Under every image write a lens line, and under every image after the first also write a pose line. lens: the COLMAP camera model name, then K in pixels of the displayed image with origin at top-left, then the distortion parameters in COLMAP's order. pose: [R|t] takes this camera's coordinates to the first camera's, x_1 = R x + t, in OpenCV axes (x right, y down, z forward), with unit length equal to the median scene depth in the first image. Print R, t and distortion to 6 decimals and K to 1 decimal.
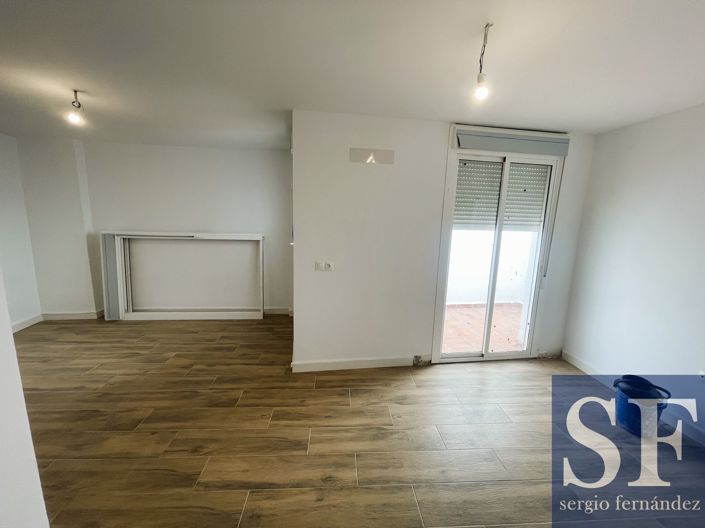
lens RADIAL K [[287.7, 0, 352.5], [0, 287.7, 264.0], [0, 0, 1]] dist [-0.011180, -0.000029]
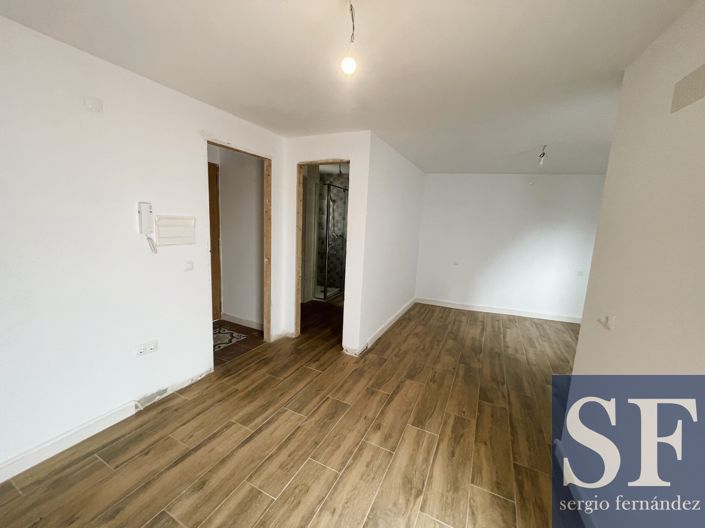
lens RADIAL K [[287.7, 0, 352.5], [0, 287.7, 264.0], [0, 0, 1]] dist [-0.011180, -0.000029]
pose [[-0.500692, 0.082611, -0.861675, 0.806301], [-0.205673, 0.955576, 0.211123, -0.147417], [0.840837, 0.282931, -0.461459, 1.027894]]
